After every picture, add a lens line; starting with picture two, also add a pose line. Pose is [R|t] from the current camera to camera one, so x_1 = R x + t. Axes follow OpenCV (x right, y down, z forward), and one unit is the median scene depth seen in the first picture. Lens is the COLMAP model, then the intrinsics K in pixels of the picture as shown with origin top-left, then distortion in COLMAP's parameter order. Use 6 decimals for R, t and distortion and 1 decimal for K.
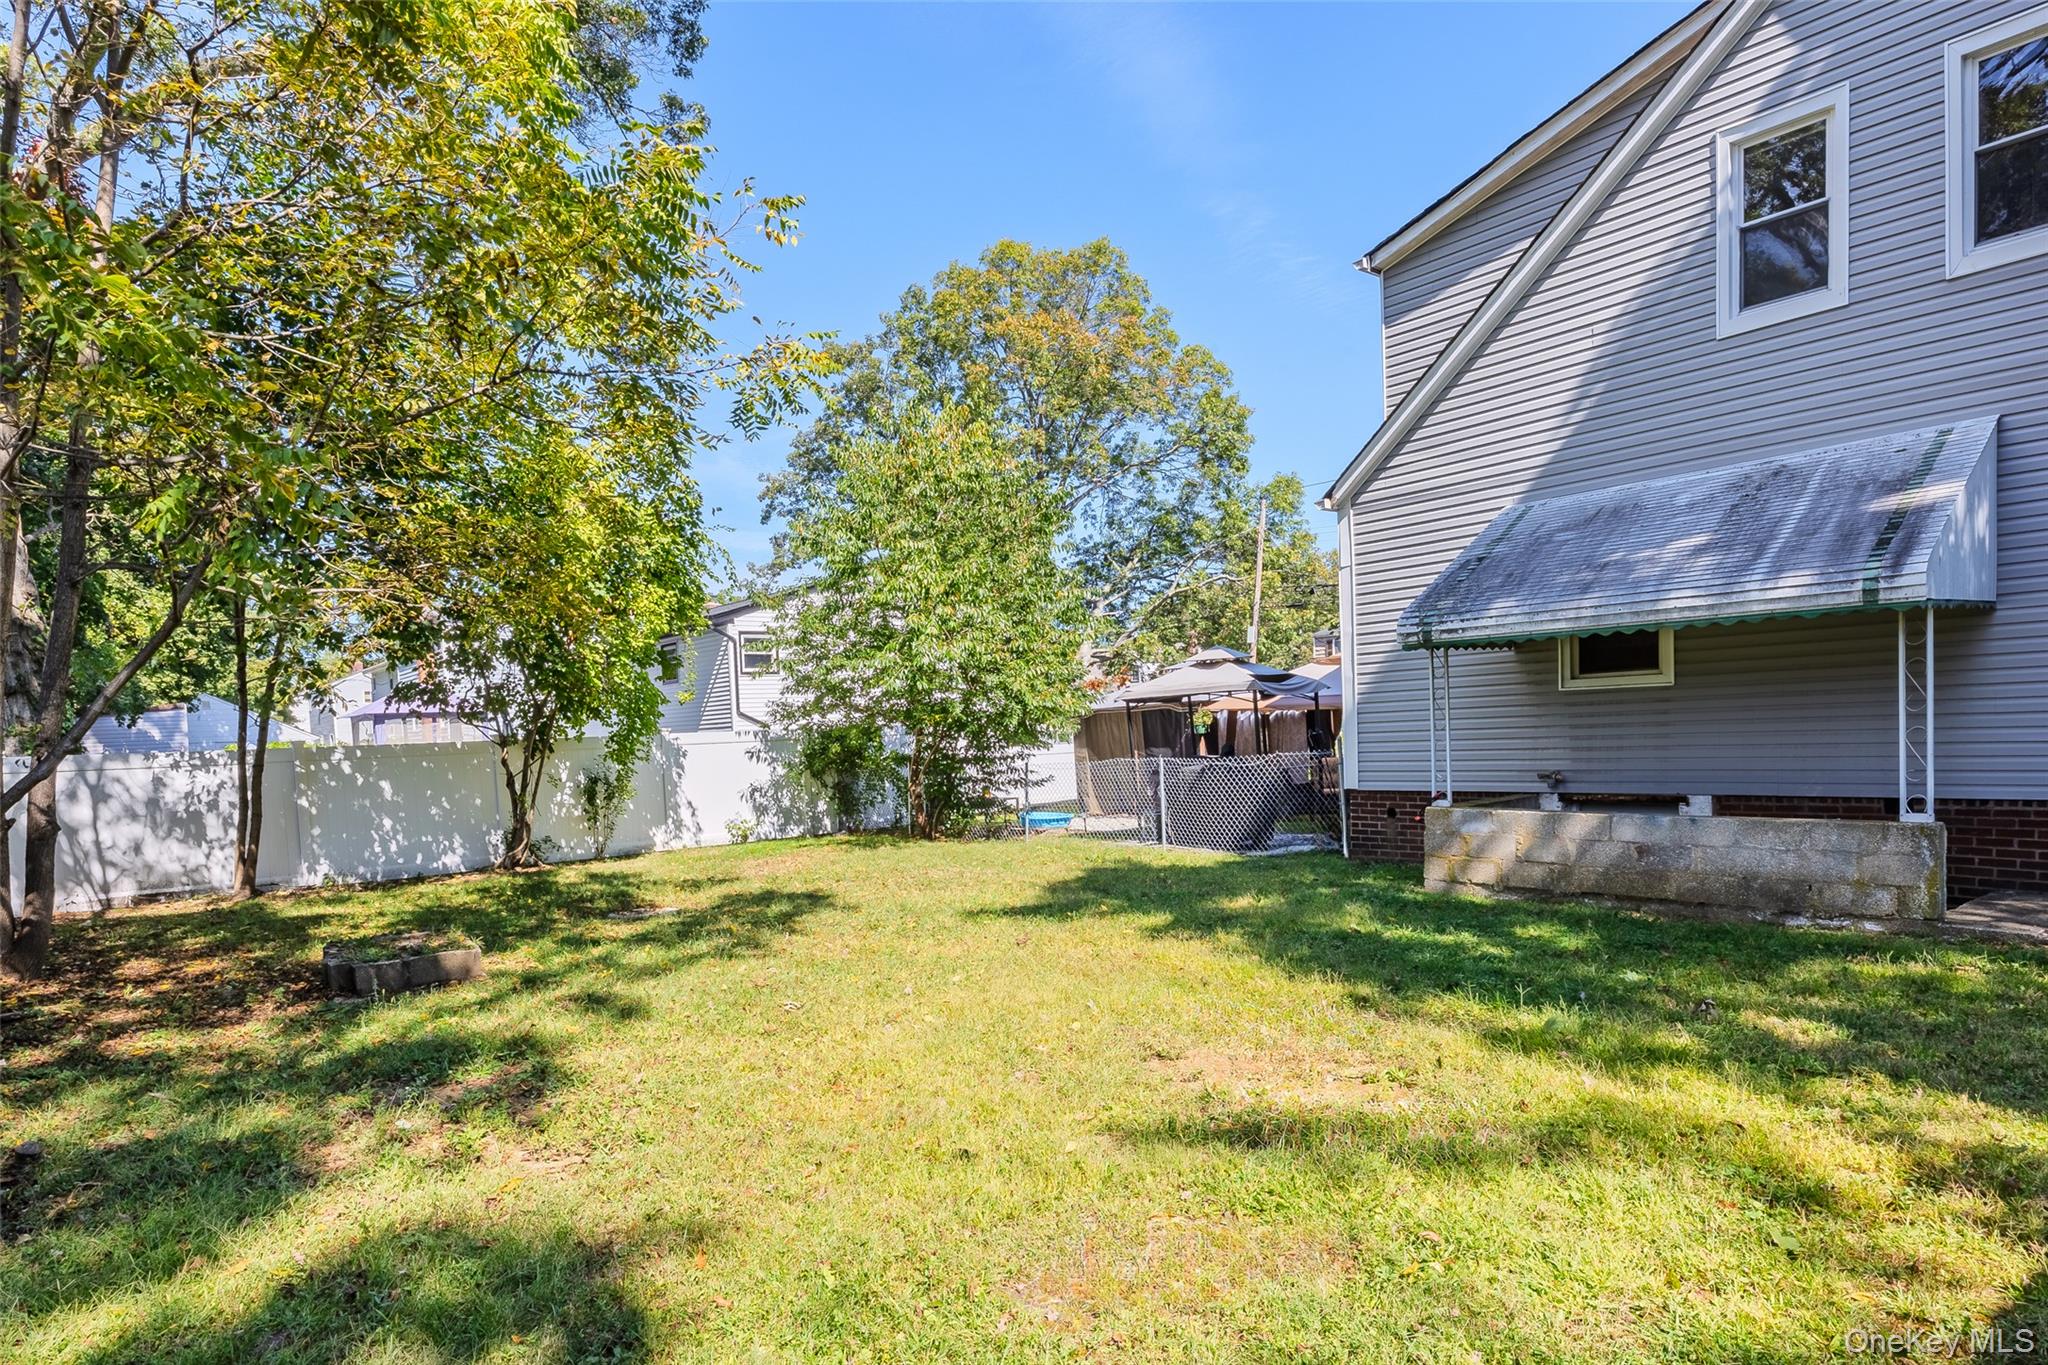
lens RADIAL K [[1145.5, 0, 1023.1], [0, 1145.5, 775.8], [0, 0, 1]] dist [-0.005415, -0.002757]
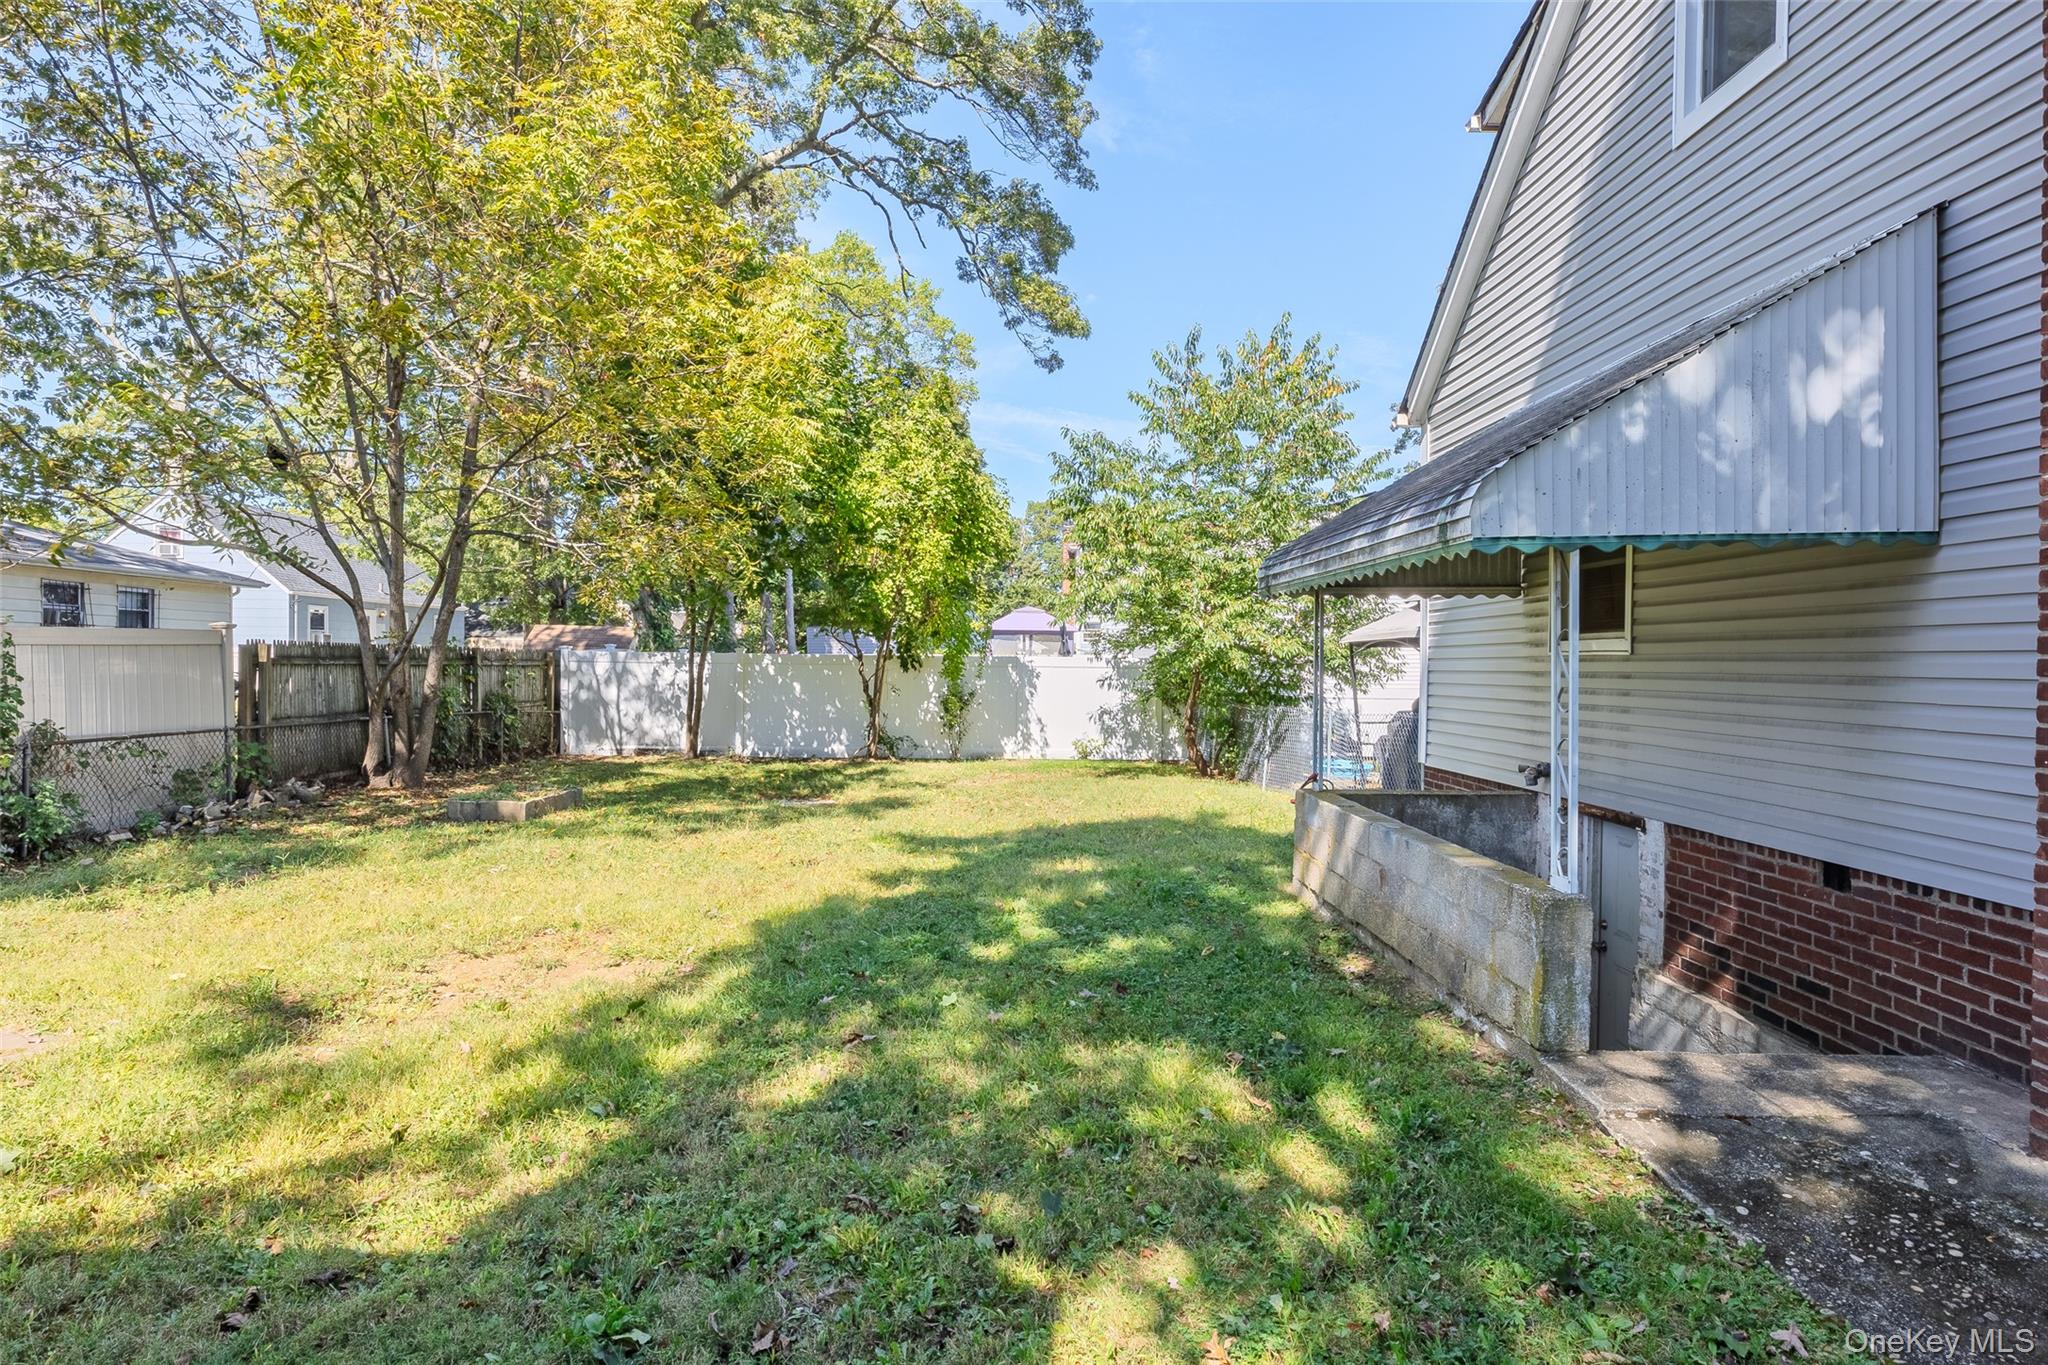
lens RADIAL K [[1106.9, 0, 1031.4], [0, 1106.9, 668.2], [0, 0, 1]] dist [0.001330, -0.000048]
pose [[0.792827, 0.054243, -0.607028, 0.455502], [-0.069668, 0.997569, -0.001851, -0.030101], [0.605452, 0.043758, 0.794678, 0.164684]]
